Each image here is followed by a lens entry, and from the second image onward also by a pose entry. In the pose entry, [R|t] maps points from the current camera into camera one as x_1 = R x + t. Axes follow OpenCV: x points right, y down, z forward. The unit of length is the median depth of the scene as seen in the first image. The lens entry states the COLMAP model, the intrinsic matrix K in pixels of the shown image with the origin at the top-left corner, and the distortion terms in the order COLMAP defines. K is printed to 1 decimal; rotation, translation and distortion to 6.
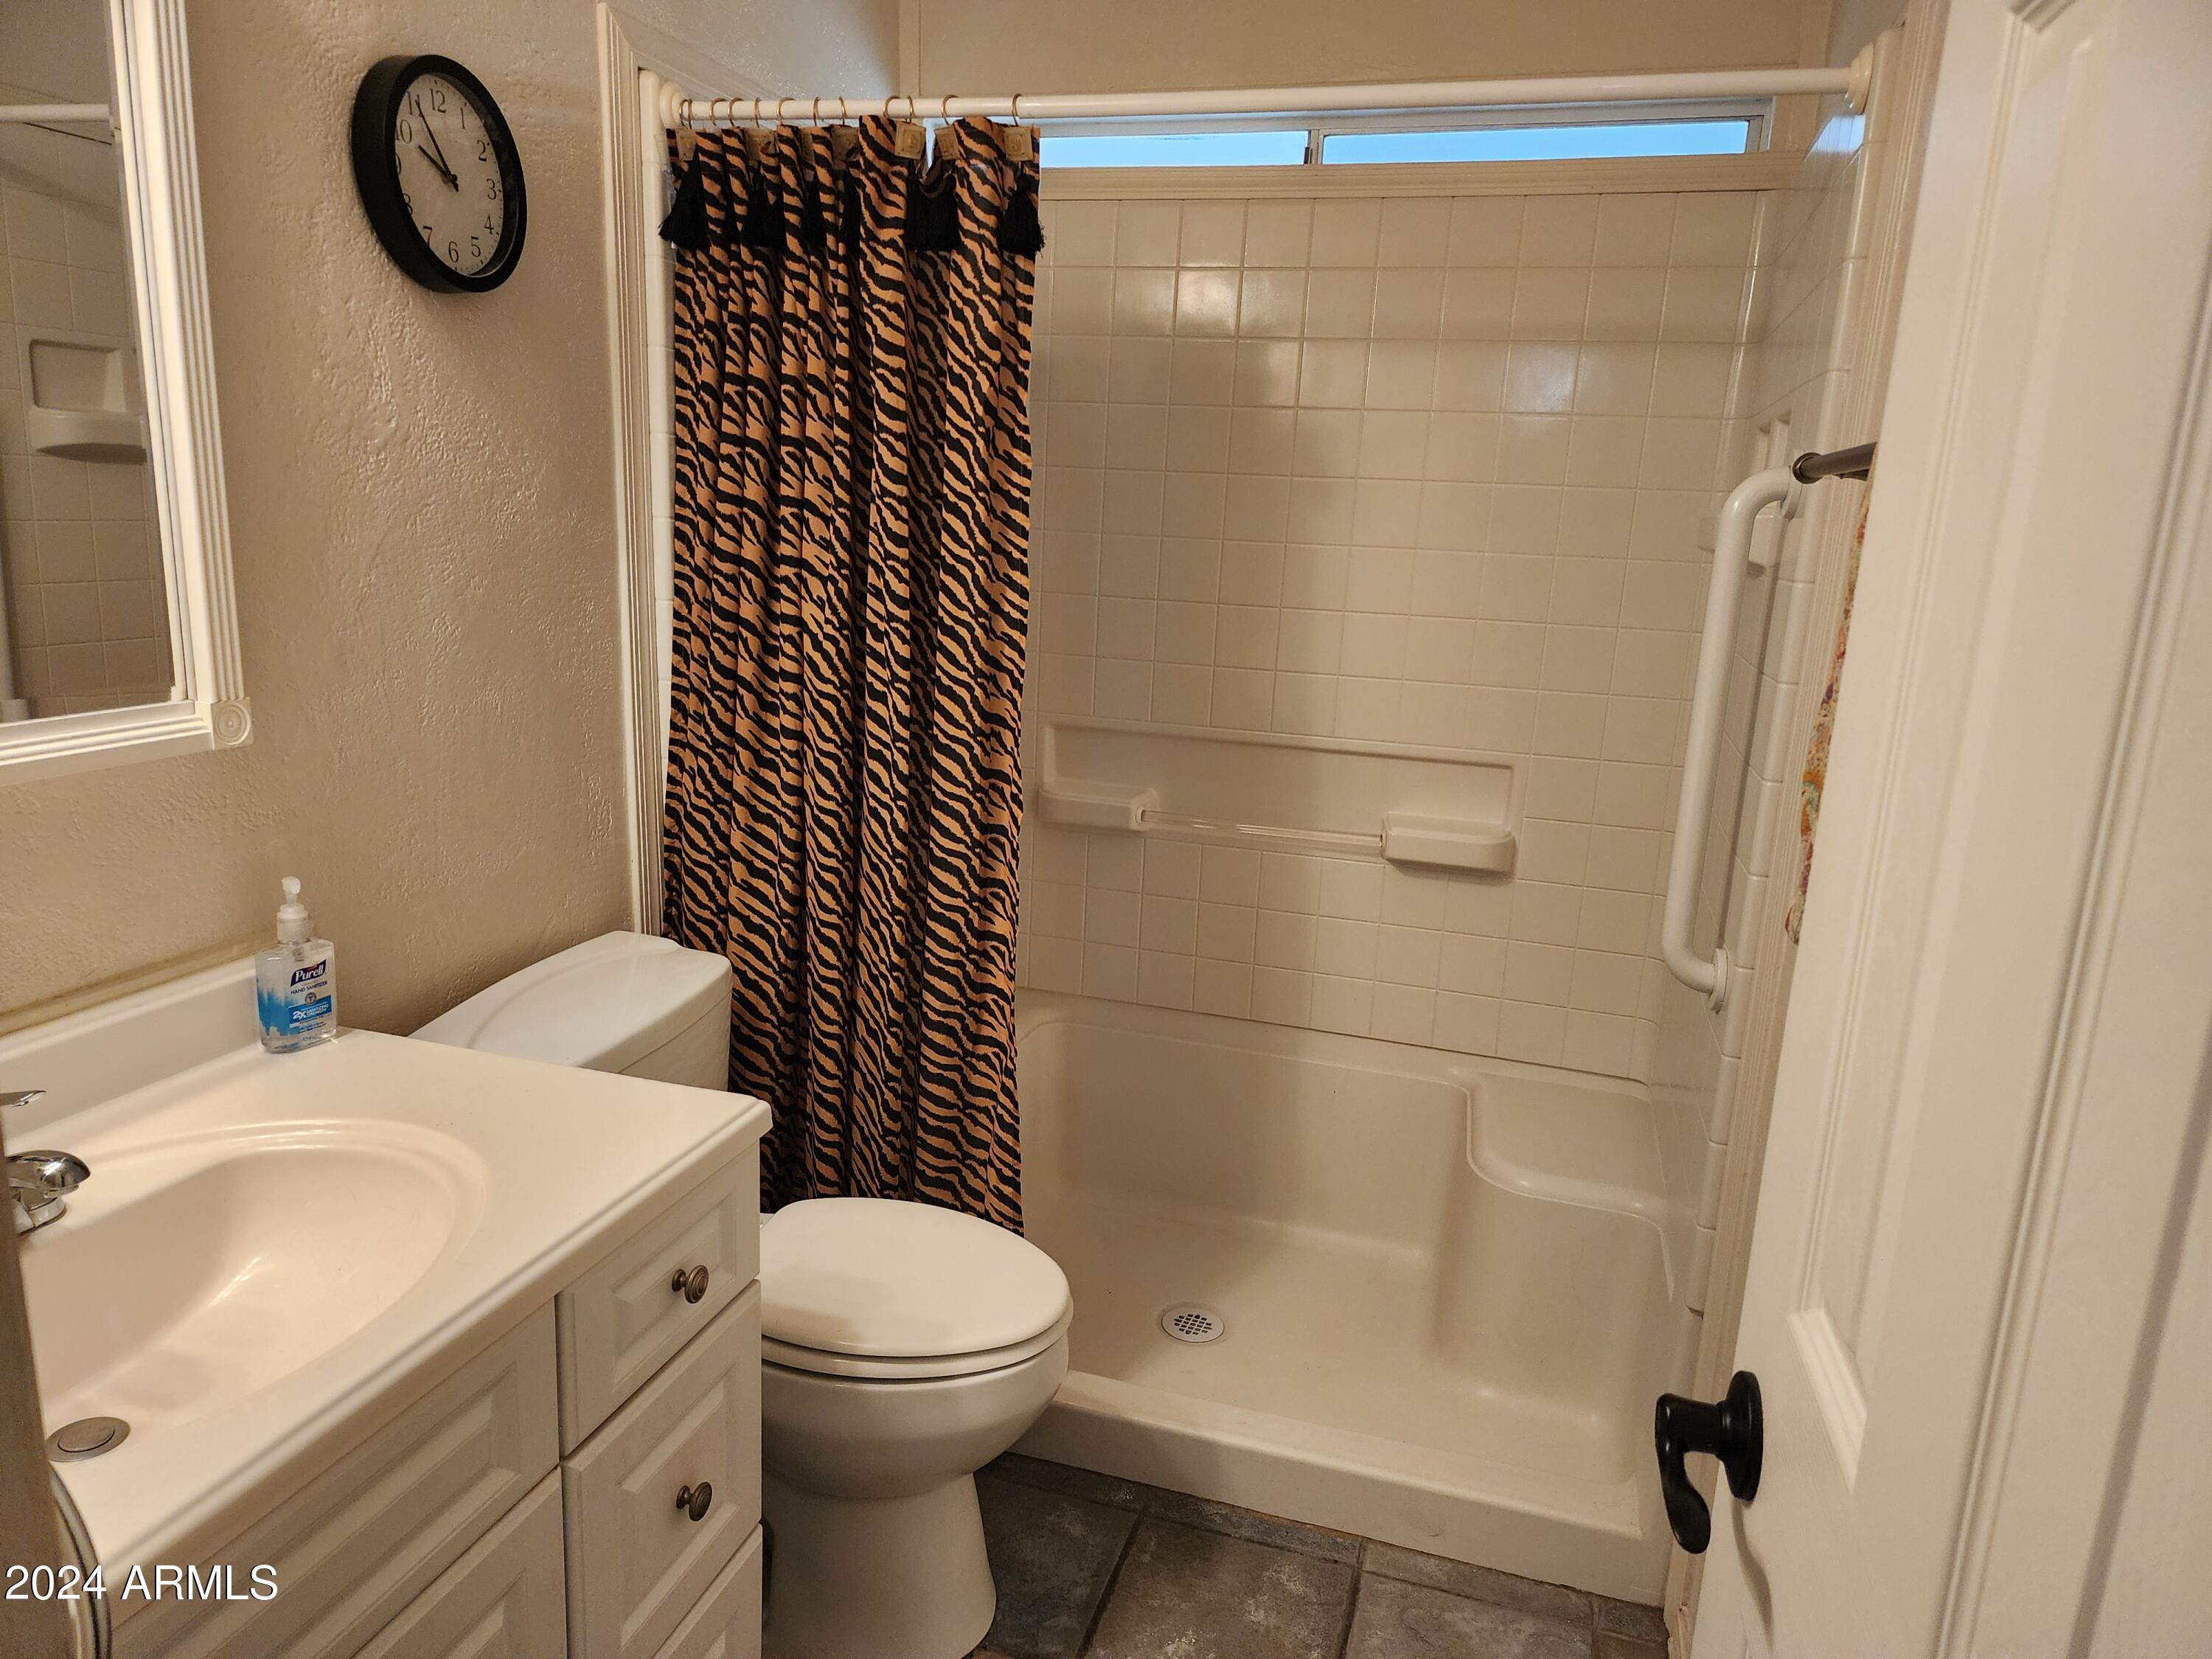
lens RADIAL K [[1530.4, 0, 1103.5], [0, 1530.4, 835.3], [0, 0, 1]] dist [0.118806, -0.075592]
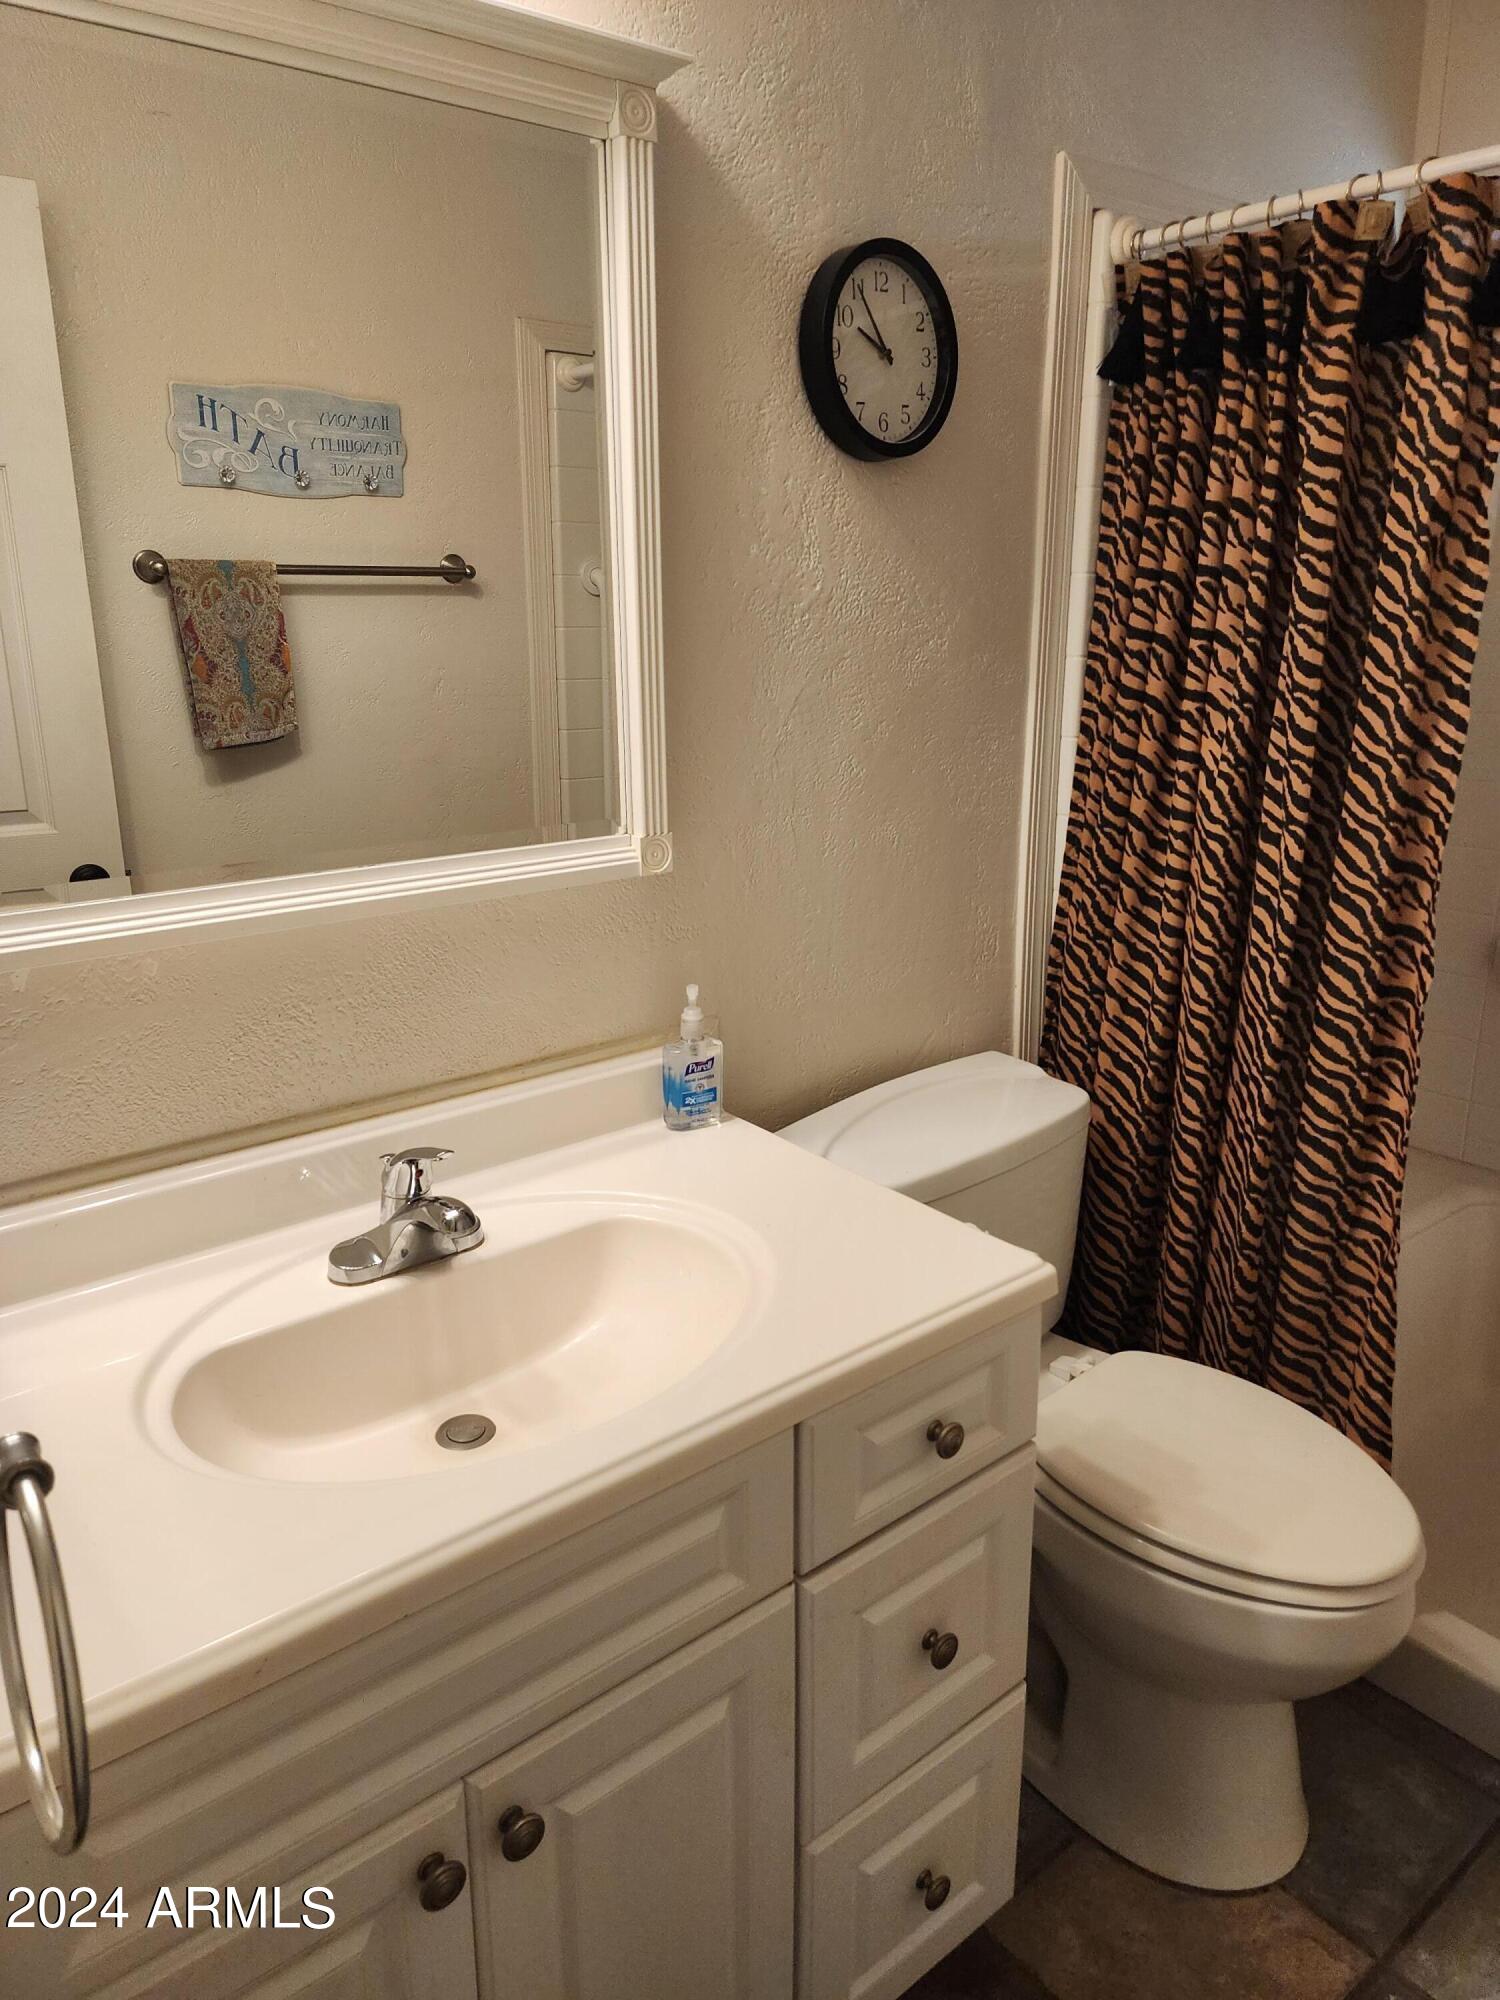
lens RADIAL K [[1383.7, 0, 751.4], [0, 1383.7, 965.3], [0, 0, 1]] dist [0.118806, -0.075592]
pose [[0.835415, 0.091221, -0.541997, 0.059624], [-0.078629, 0.995823, 0.046407, -0.028938], [0.543967, 0.003847, 0.839098, 0.113071]]
